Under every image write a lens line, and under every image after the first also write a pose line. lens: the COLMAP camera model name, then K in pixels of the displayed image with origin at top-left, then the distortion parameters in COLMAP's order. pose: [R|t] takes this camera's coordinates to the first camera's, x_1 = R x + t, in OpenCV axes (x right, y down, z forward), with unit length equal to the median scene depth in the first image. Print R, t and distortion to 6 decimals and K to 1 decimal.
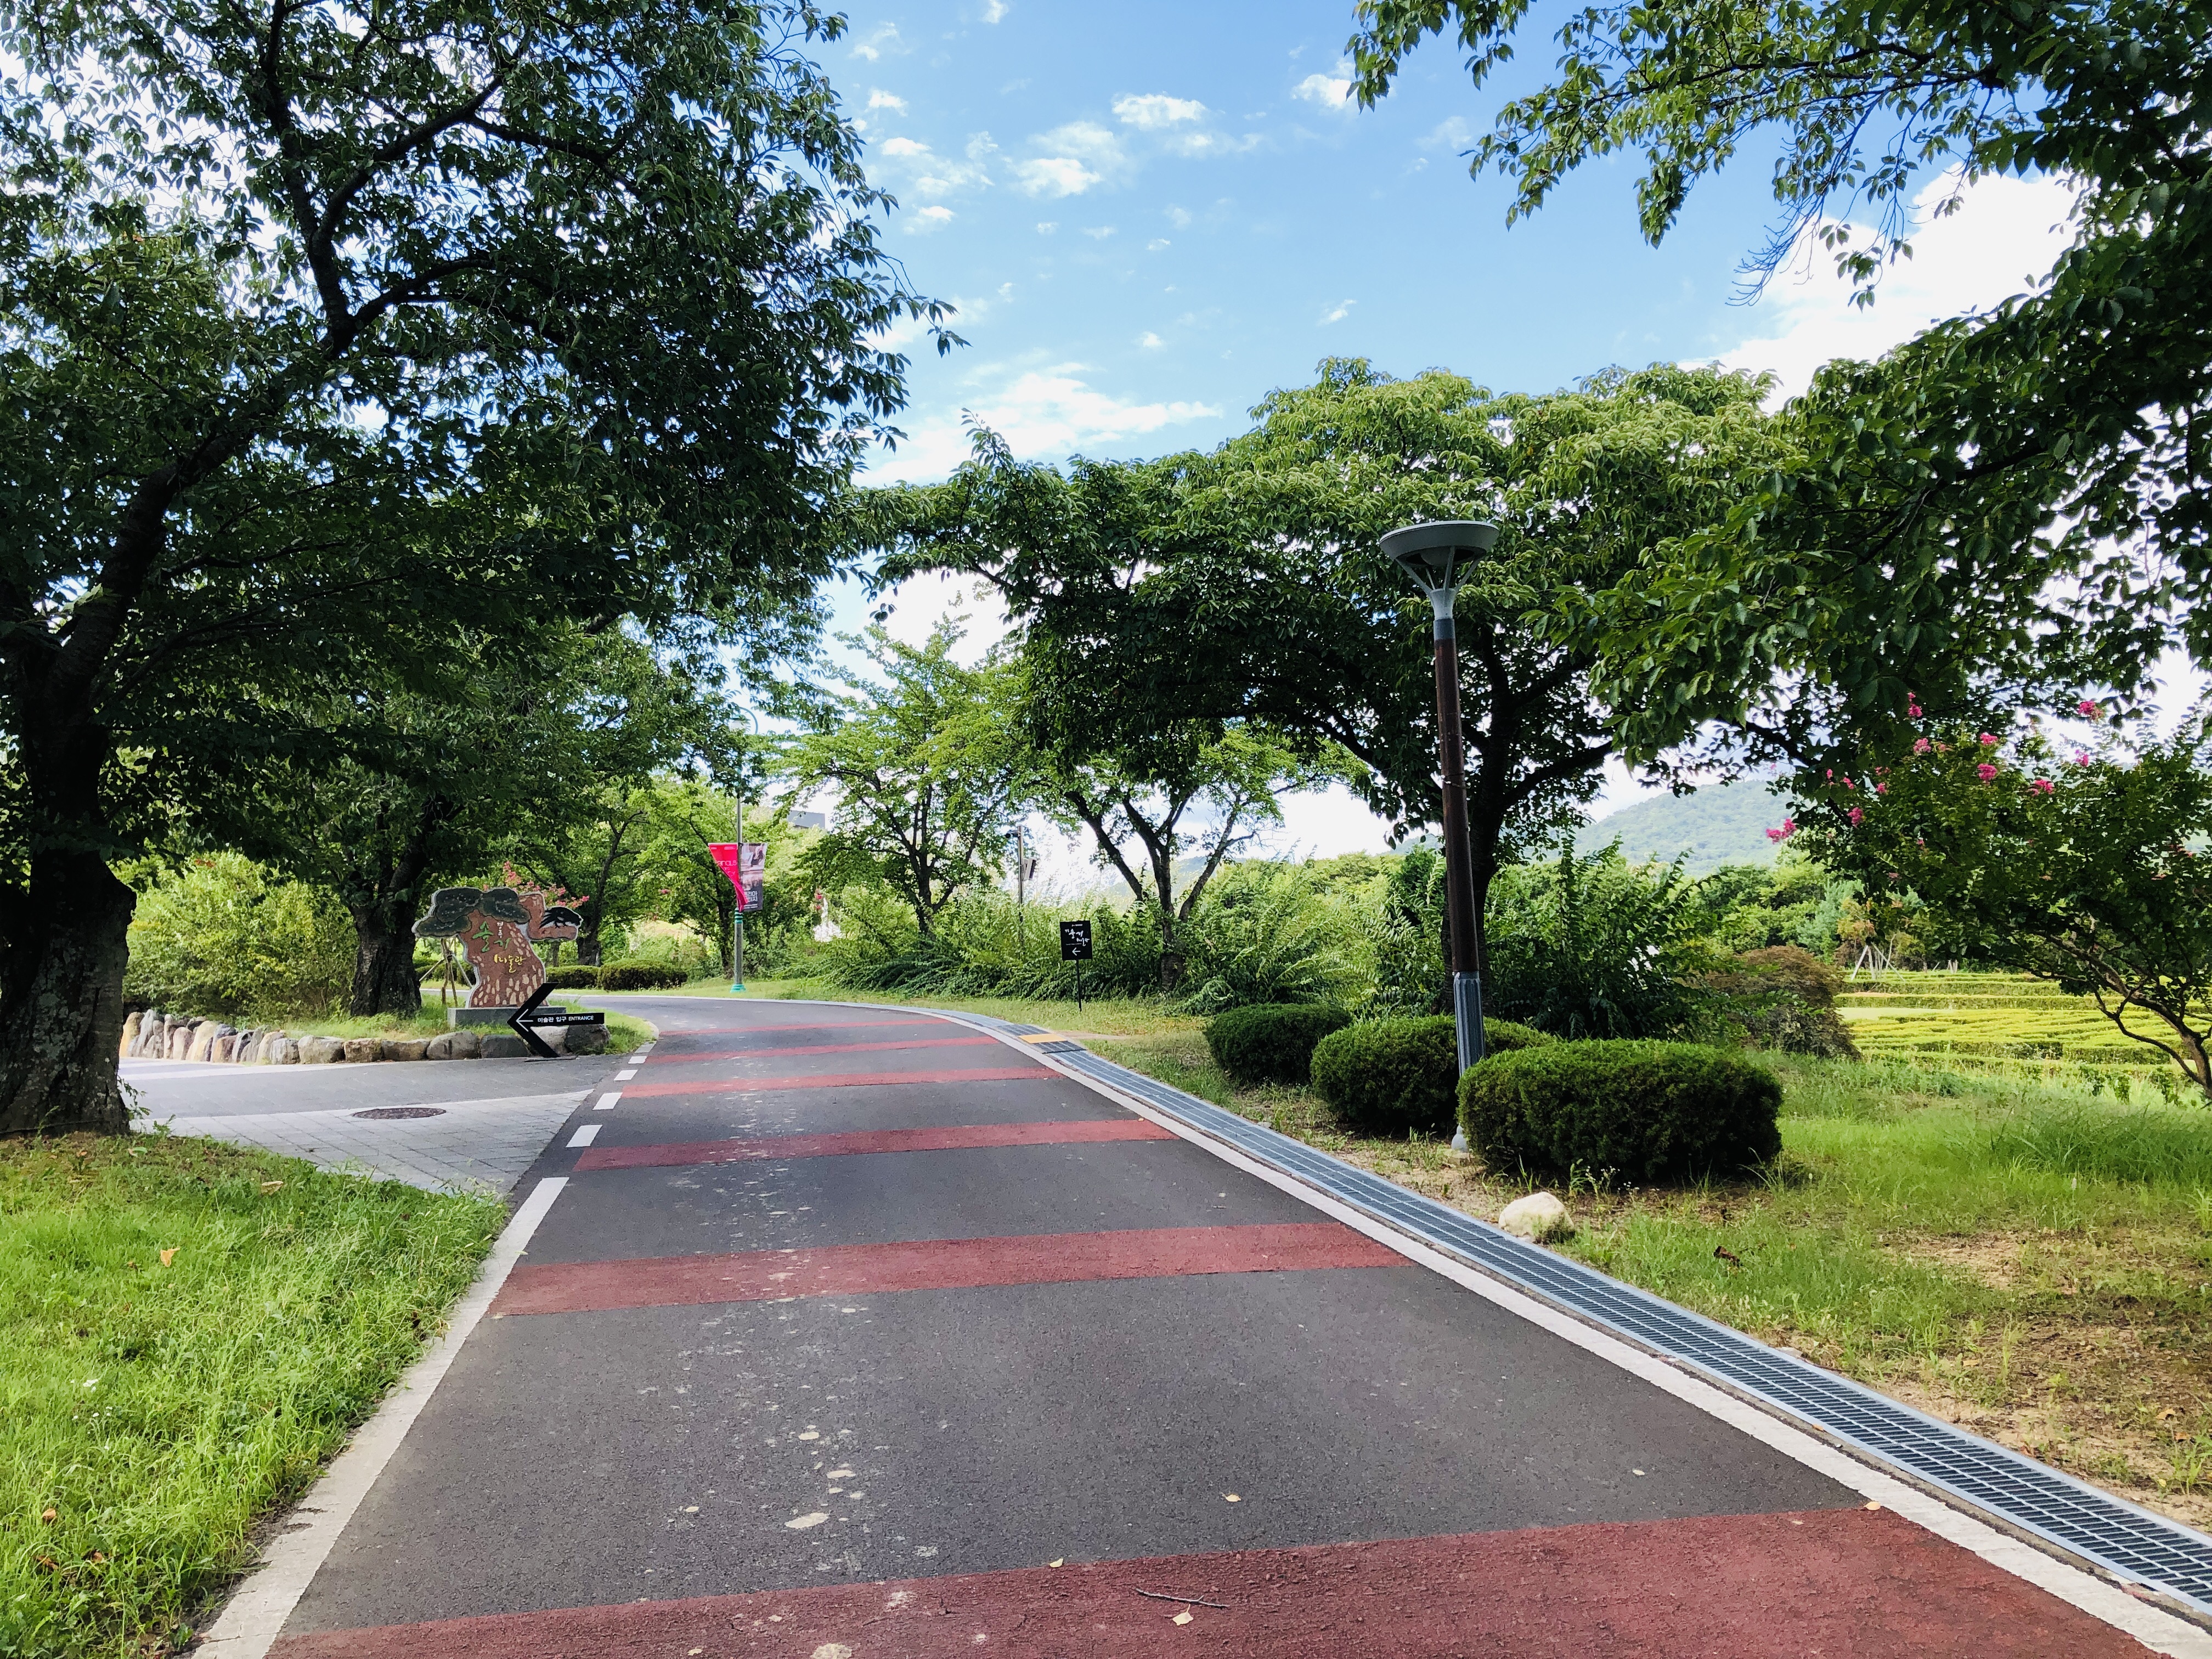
lens RADIAL K [[1803.9, 0, 1092.3], [0, 1803.9, 821.1], [0, 0, 1]] dist [0.131712, -0.297988]
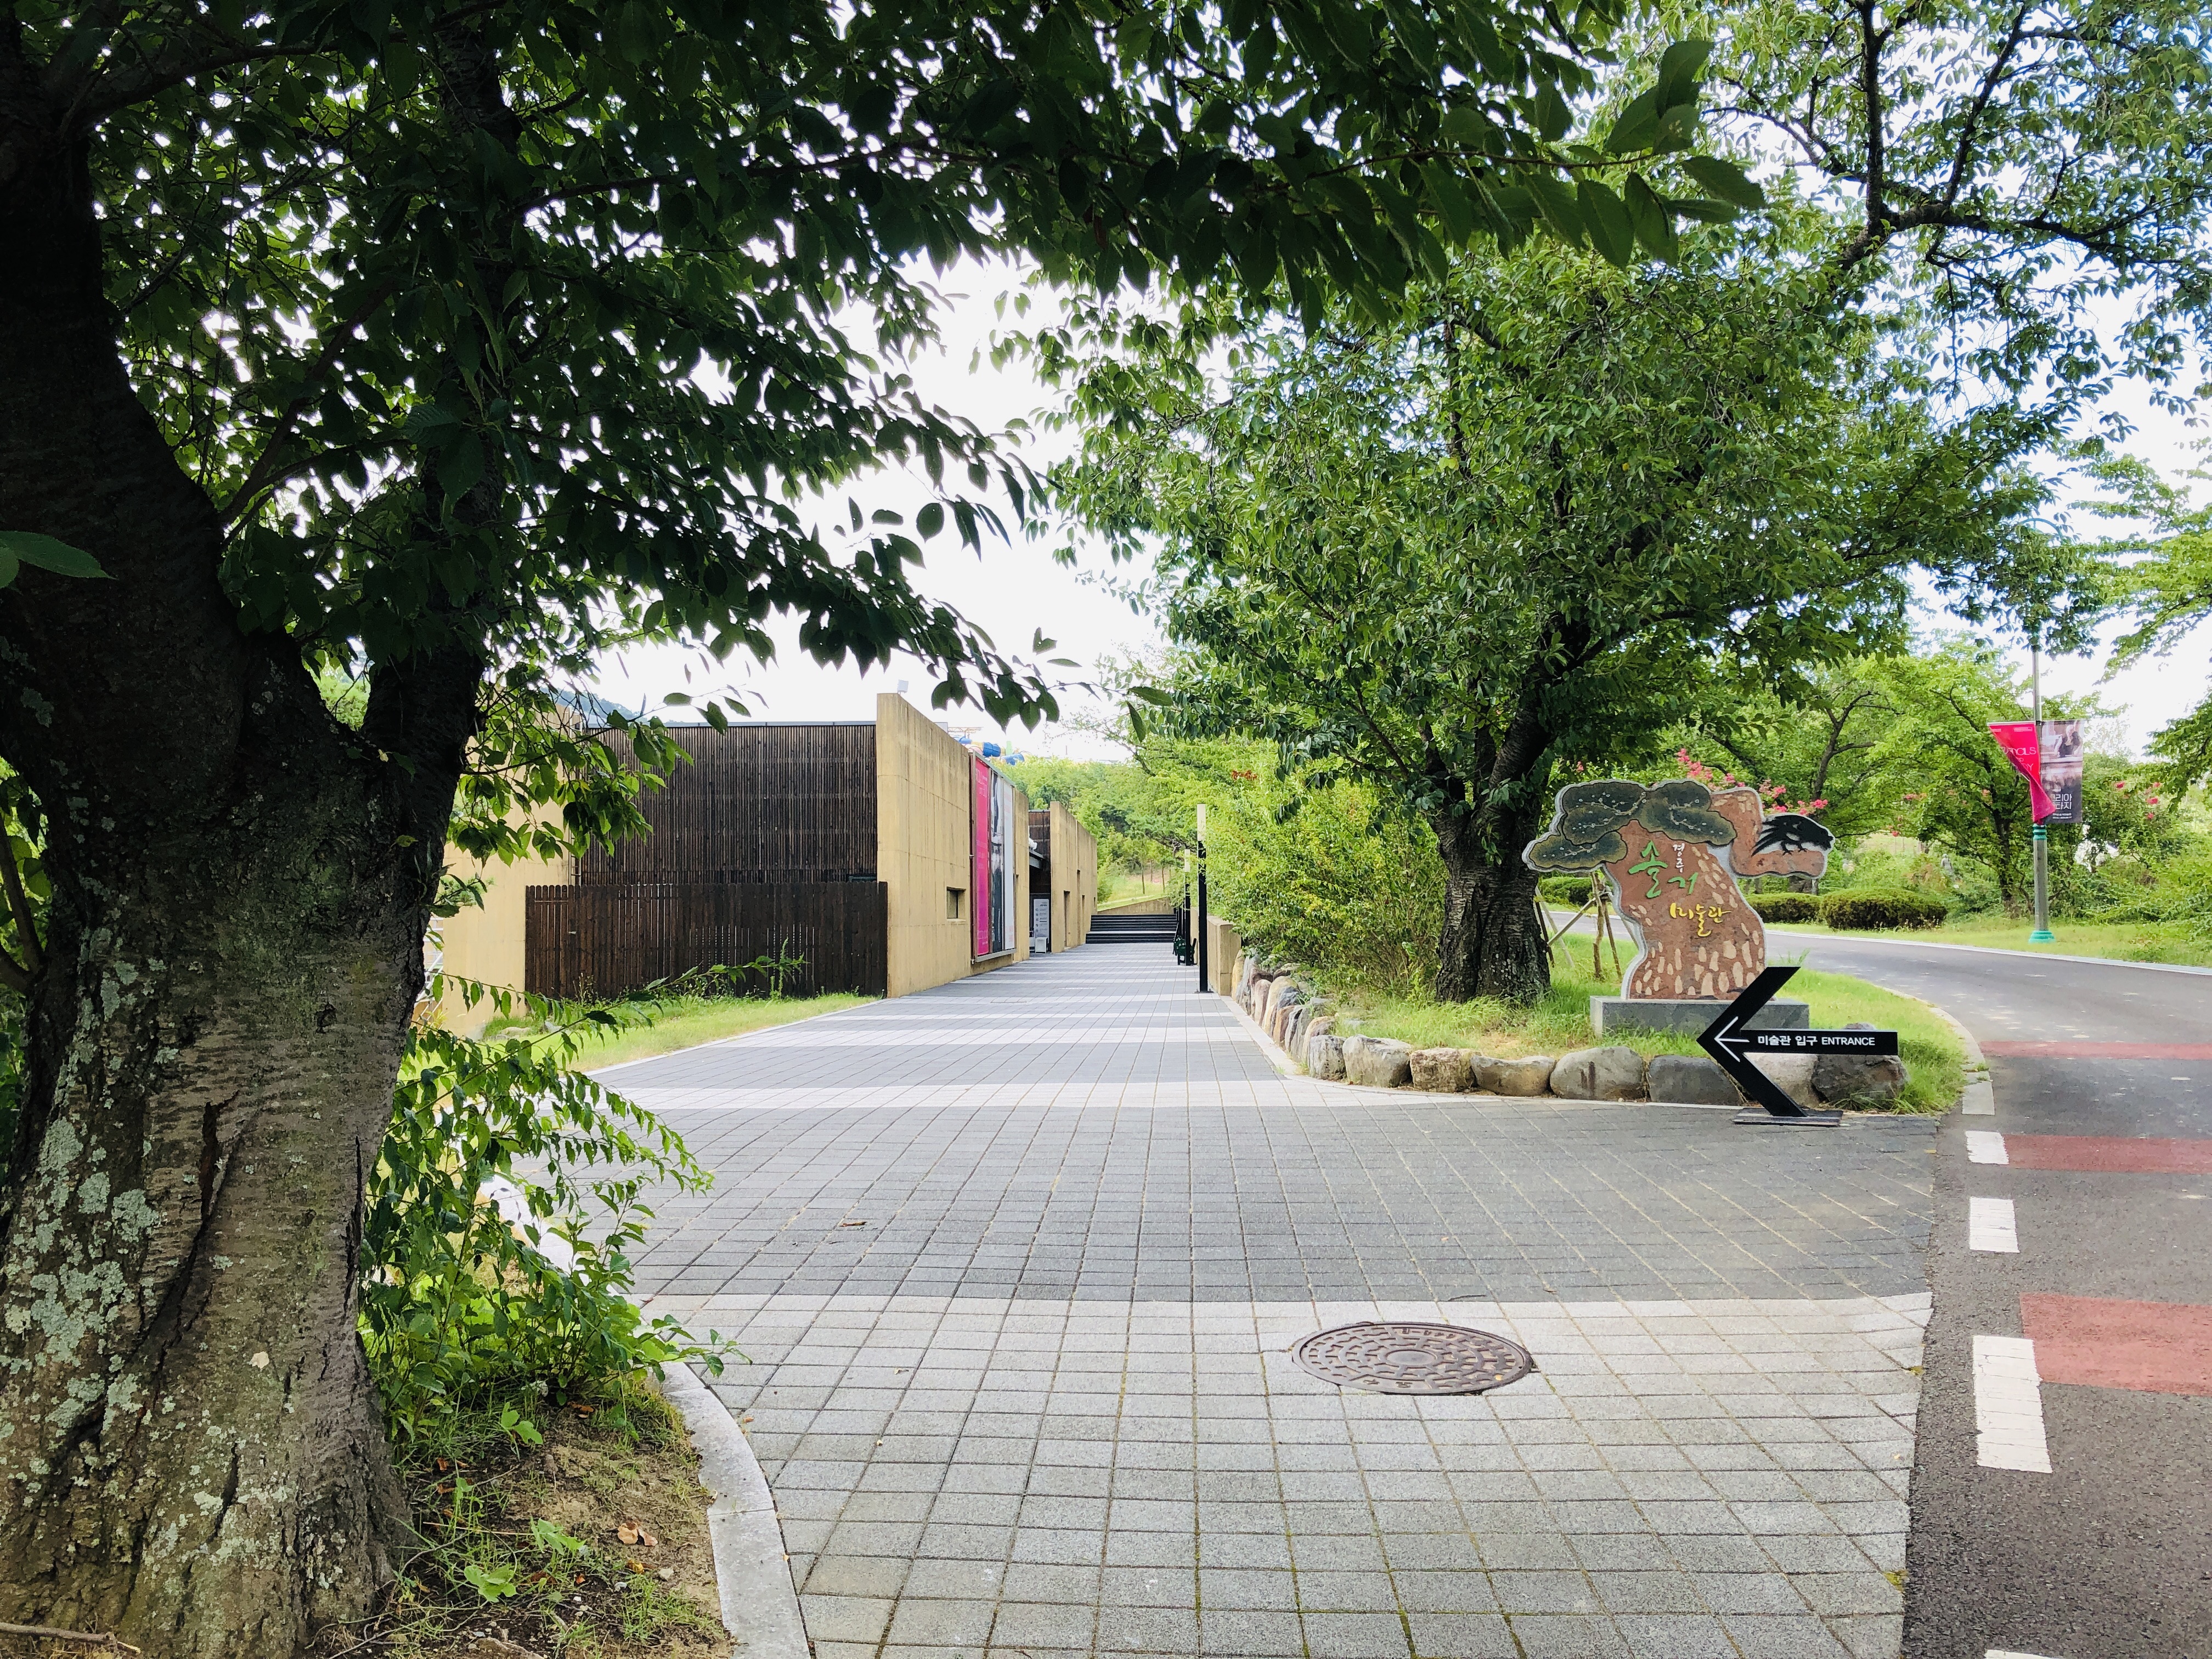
lens RADIAL K [[1803.9, 0, 1092.3], [0, 1803.9, 821.1], [0, 0, 1]] dist [0.131712, -0.297988]
pose [[0.806751, -0.006231, -0.590859, -0.141334], [0.034405, 0.998743, 0.036443, 0.022398], [0.589889, -0.049728, 0.805952, 0.448071]]
